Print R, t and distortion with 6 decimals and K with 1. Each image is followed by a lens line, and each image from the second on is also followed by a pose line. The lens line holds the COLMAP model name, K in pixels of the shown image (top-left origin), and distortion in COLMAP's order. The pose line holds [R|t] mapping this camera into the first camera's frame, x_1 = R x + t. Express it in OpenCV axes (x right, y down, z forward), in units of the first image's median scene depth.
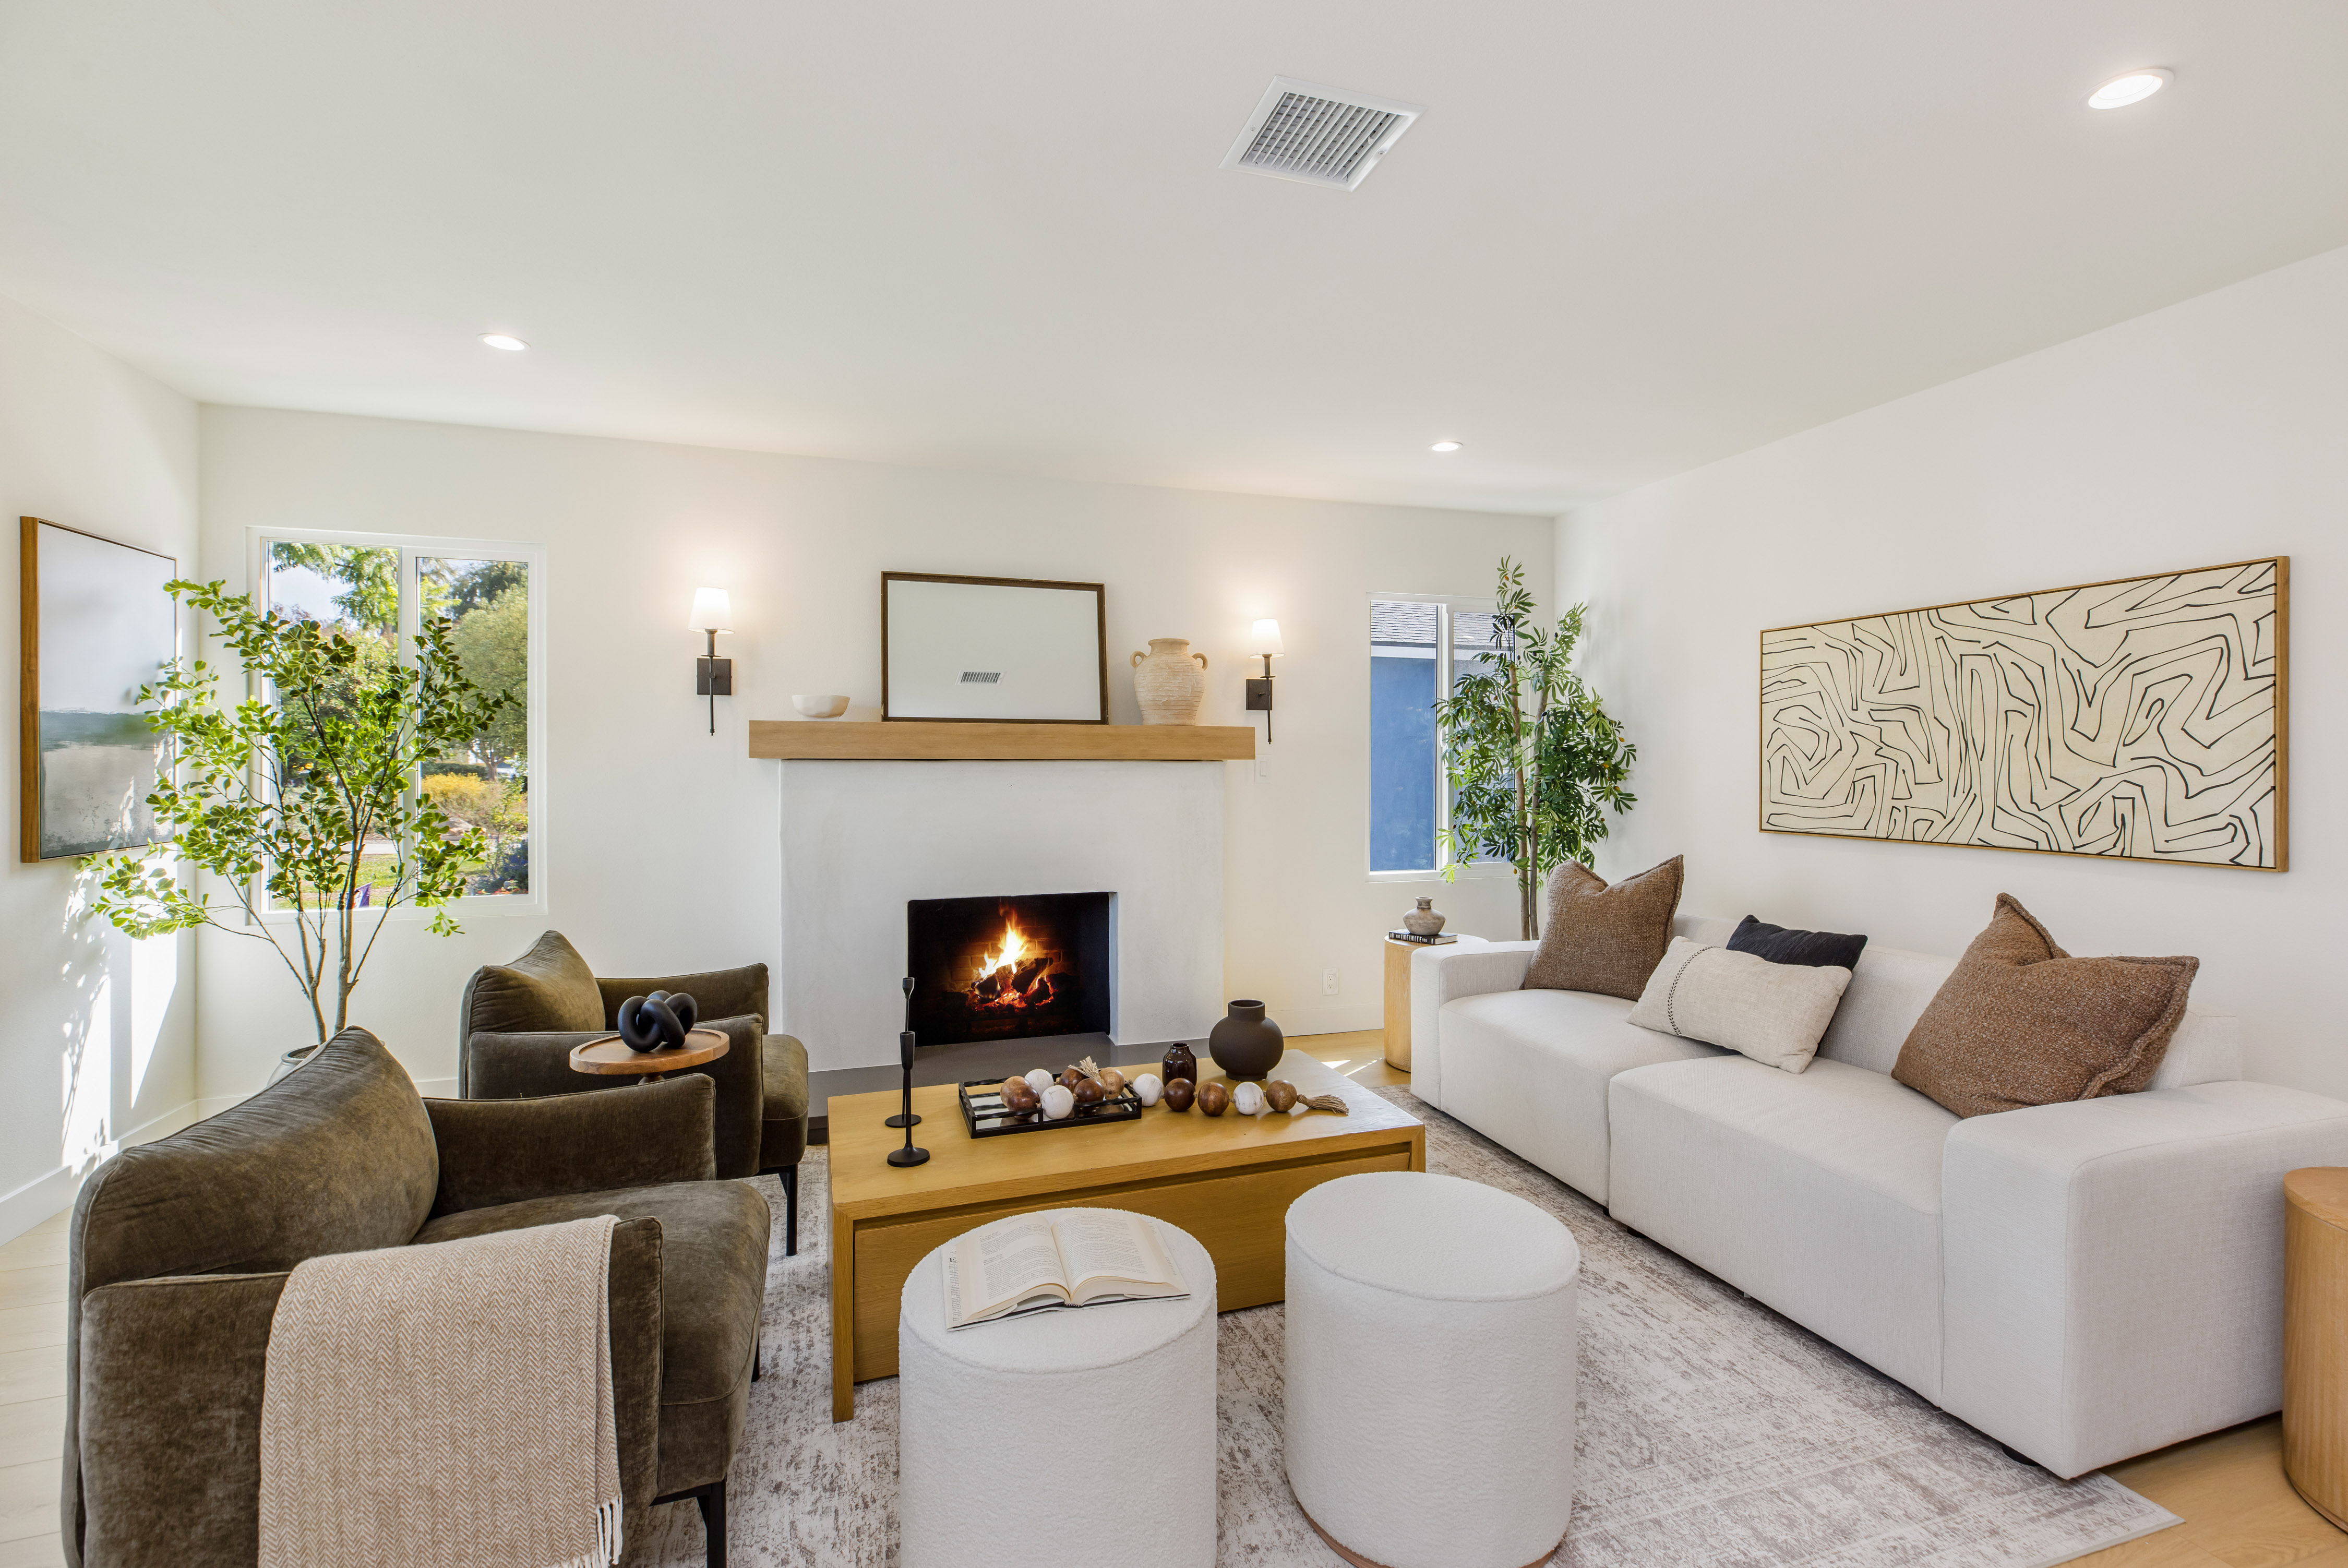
lens RADIAL K [[1065.0, 0, 1191.4], [0, 1065.0, 761.3], [0, 0, 1]] dist [0.009032, 0.000385]
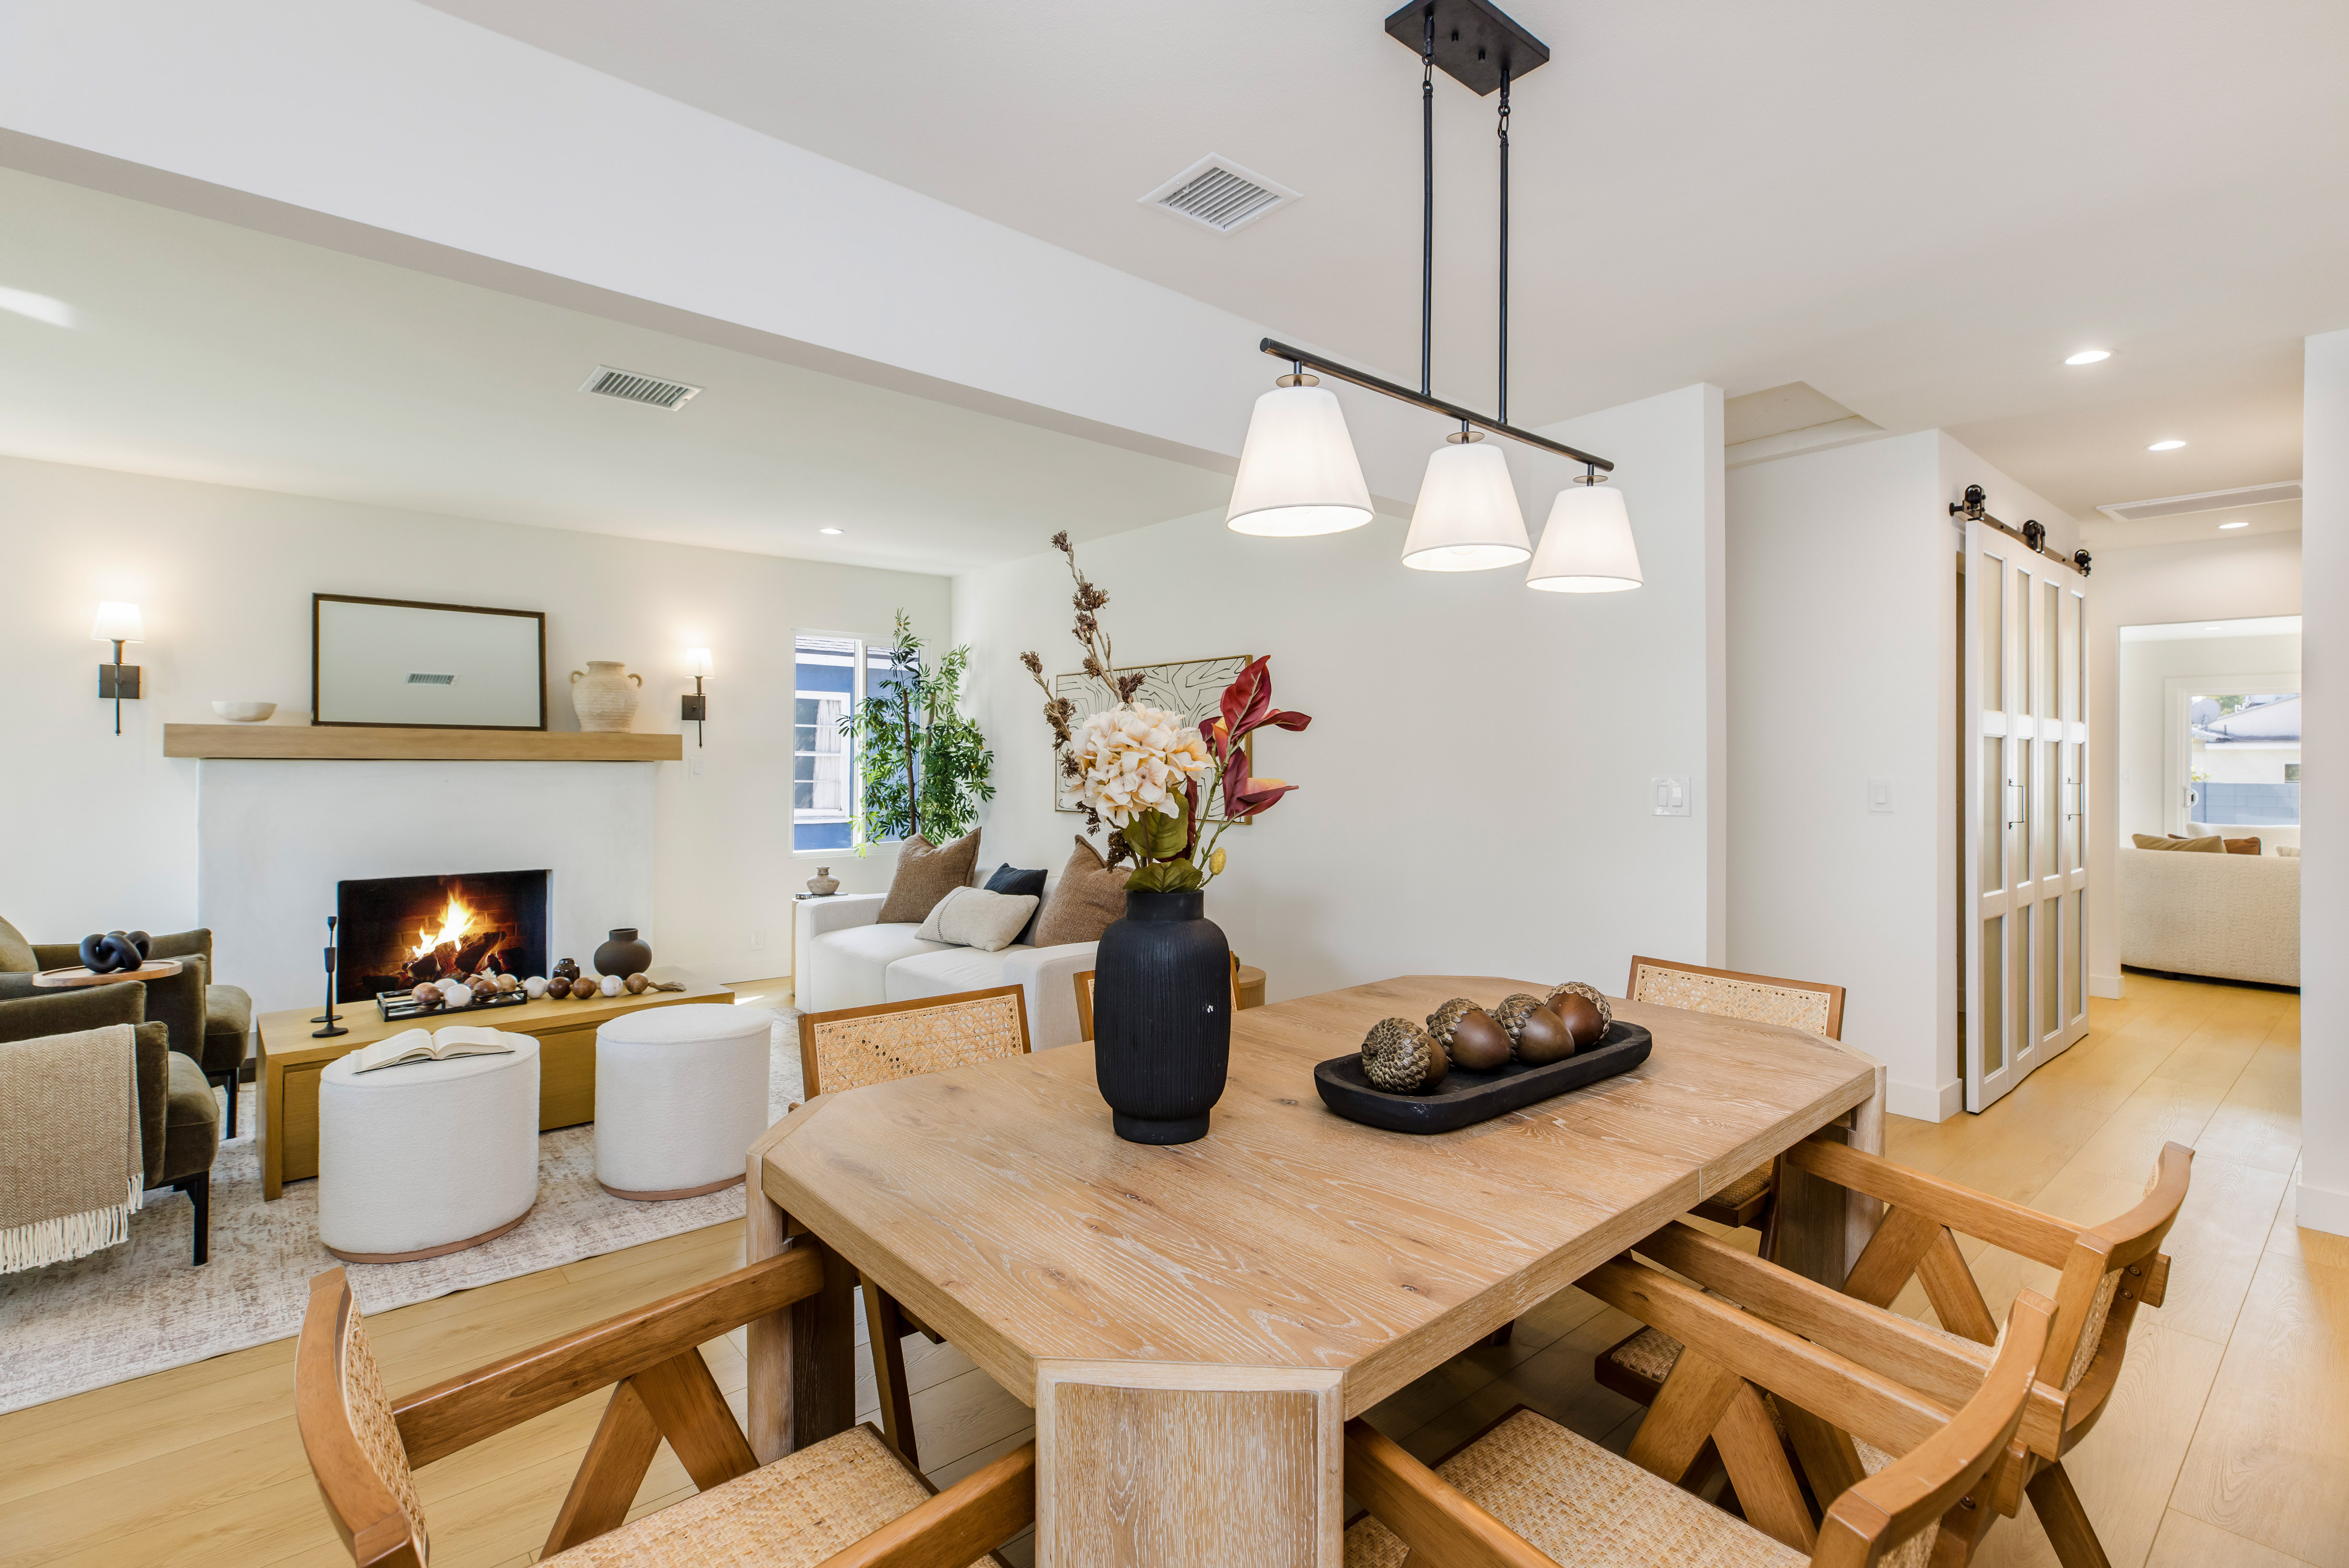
lens RADIAL K [[1096.2, 0, 1214.7], [0, 1096.2, 759.3], [0, 0, 1]] dist [0.004096, 0.001184]
pose [[0.920002, 0.006662, 0.391858, 0.131985], [-0.006112, 0.999978, -0.002652, -0.003698], [-0.391867, 0.000045, 0.920022, -0.442462]]
